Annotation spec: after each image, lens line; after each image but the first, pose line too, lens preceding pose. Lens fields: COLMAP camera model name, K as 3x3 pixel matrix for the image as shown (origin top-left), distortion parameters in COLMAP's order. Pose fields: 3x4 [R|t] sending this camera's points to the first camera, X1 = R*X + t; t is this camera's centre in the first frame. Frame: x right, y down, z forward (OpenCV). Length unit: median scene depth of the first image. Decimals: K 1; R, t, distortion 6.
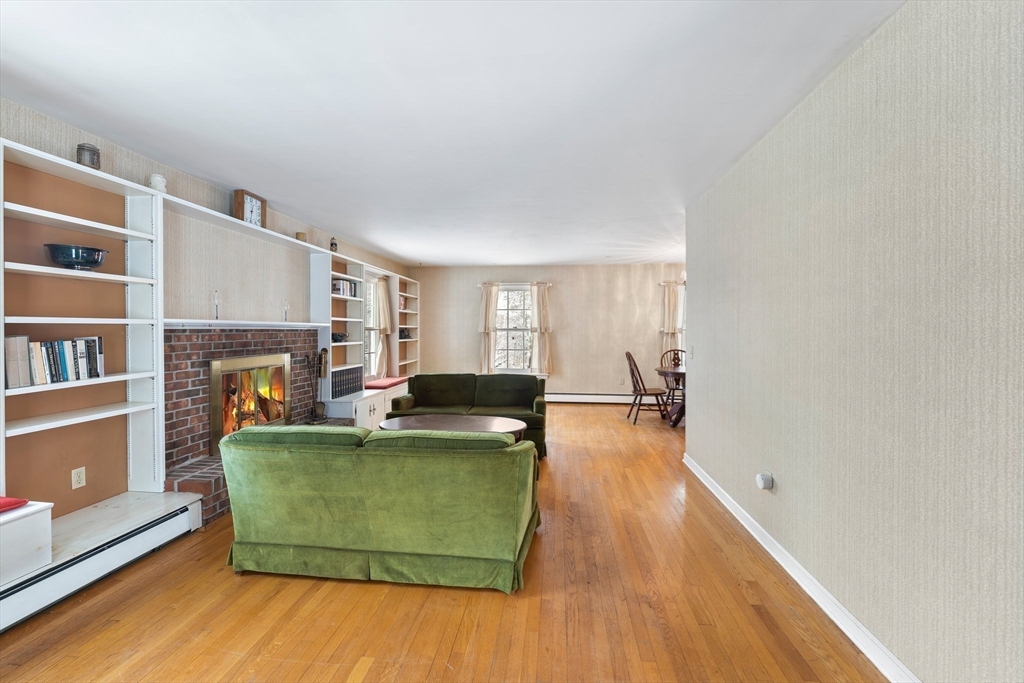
lens RADIAL K [[405.7, 0, 504.5], [0, 405.7, 335.3], [0, 0, 1]] dist [-0.004191, -0.000319]
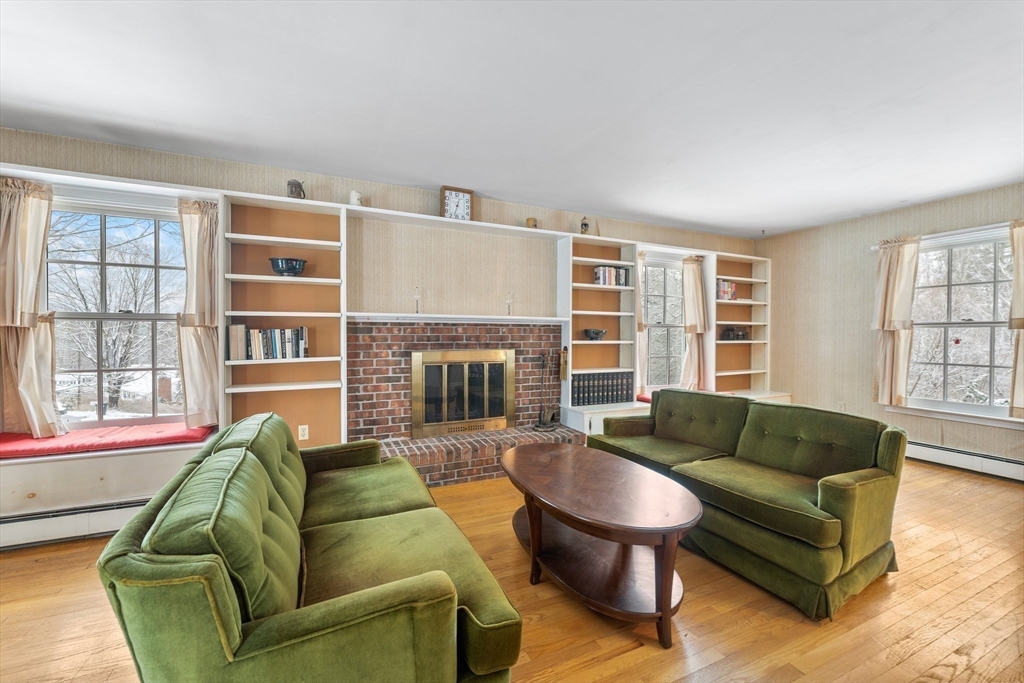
lens RADIAL K [[405.7, 0, 522.2], [0, 405.7, 338.8], [0, 0, 1]] dist [-0.004191, -0.000319]
pose [[0.537245, 0.008564, -0.843383, 0.305311], [-0.013399, 0.999909, 0.001618, 0.019777], [0.843320, 0.010432, 0.537310, 0.577866]]
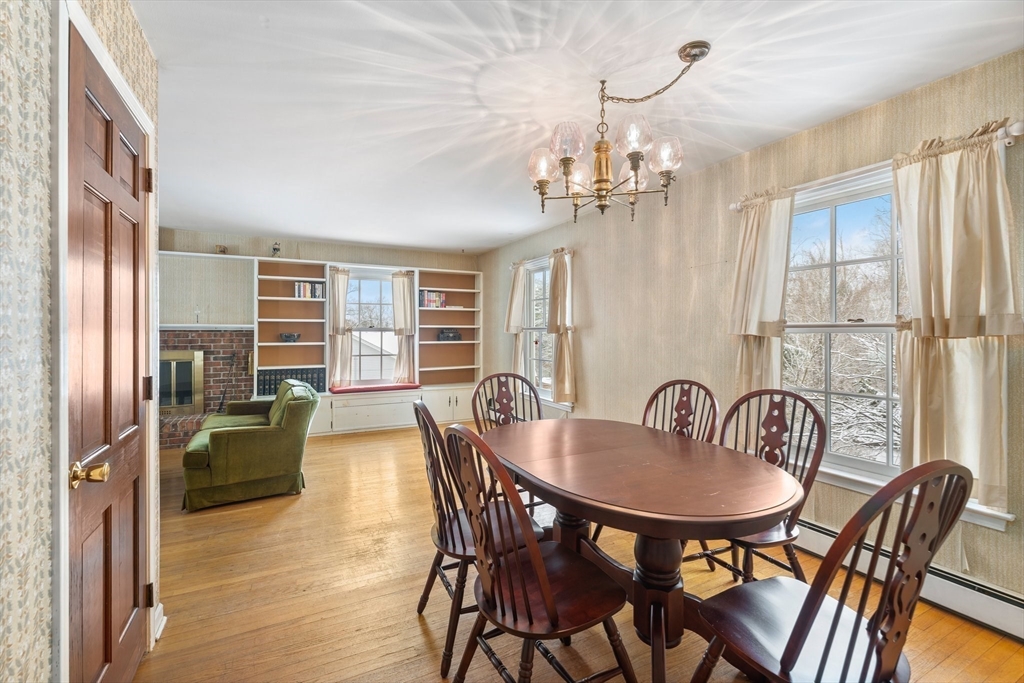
lens RADIAL K [[435.9, 0, 508.0], [0, 435.9, 332.6], [0, 0, 1]] dist [0.001273, 0.000255]
pose [[0.576999, -0.000499, -0.816745, 1.138320], [-0.008556, 0.999941, -0.006656, -0.007449], [0.816700, 0.010829, 0.576961, 1.121107]]
